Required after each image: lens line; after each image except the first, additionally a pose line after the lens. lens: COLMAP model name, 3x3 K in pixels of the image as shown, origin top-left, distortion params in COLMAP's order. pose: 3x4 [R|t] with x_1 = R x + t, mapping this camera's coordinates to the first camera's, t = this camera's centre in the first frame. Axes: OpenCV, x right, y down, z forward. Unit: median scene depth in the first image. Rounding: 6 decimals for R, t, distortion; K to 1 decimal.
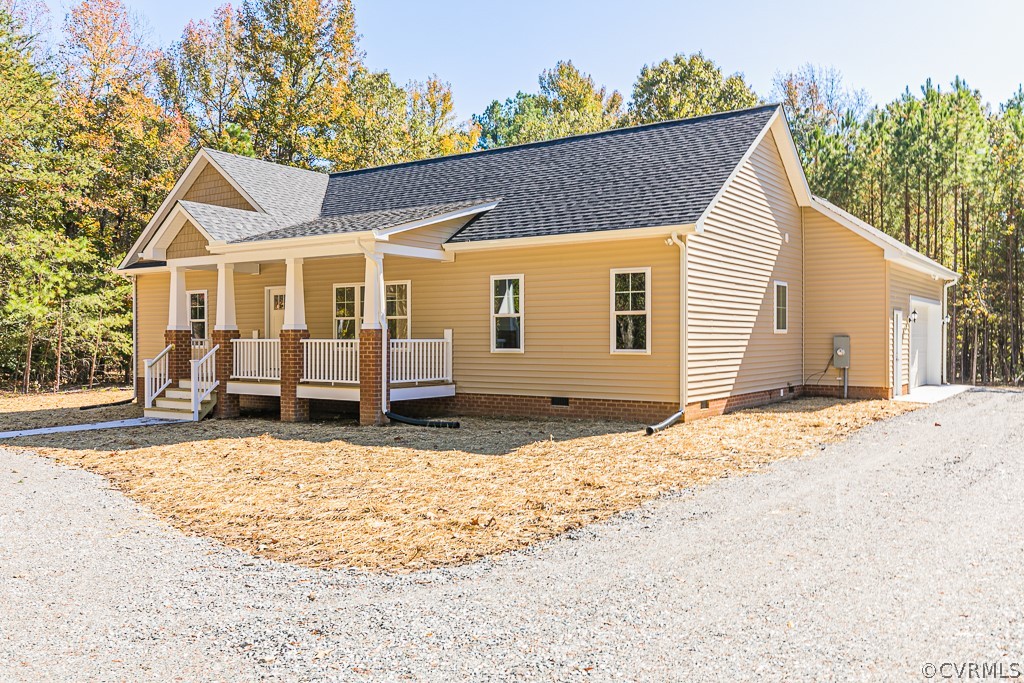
lens RADIAL K [[859.1, 0, 512.0], [0, 859.1, 341.5], [0, 0, 1]] dist [0.013151, 0.012939]
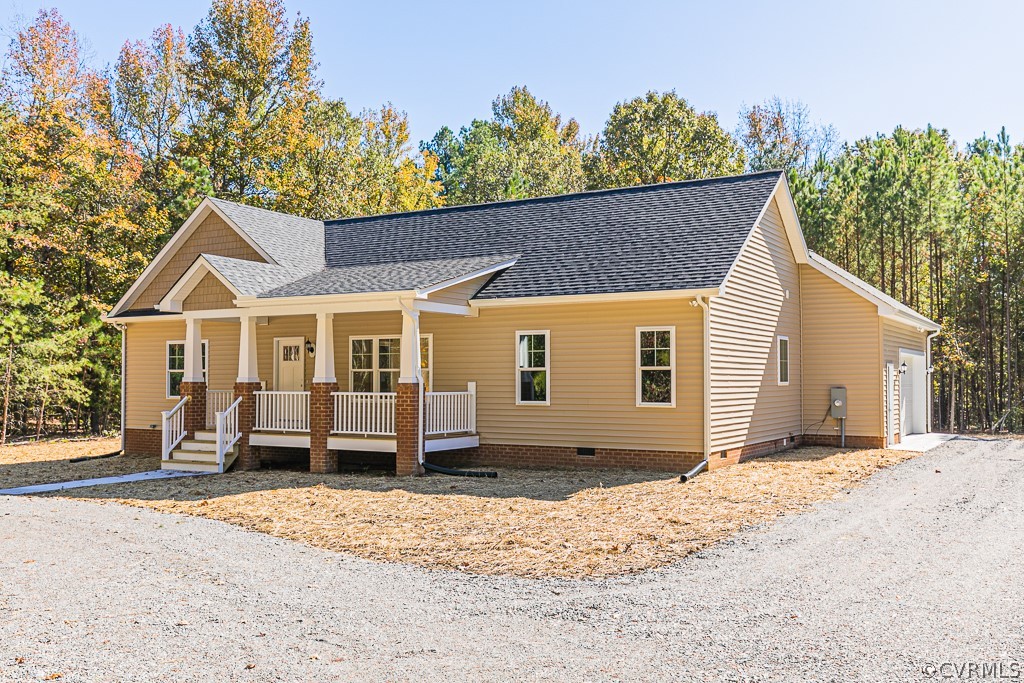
lens RADIAL K [[957.7, 0, 512.5], [0, 957.7, 346.5], [0, 0, 1]] dist [0.014358, 0.003696]
pose [[0.997349, 0.003161, 0.072704, -0.093135], [-0.000339, 0.999247, -0.038786, -0.010416], [-0.072772, 0.038658, 0.996599, -0.129487]]
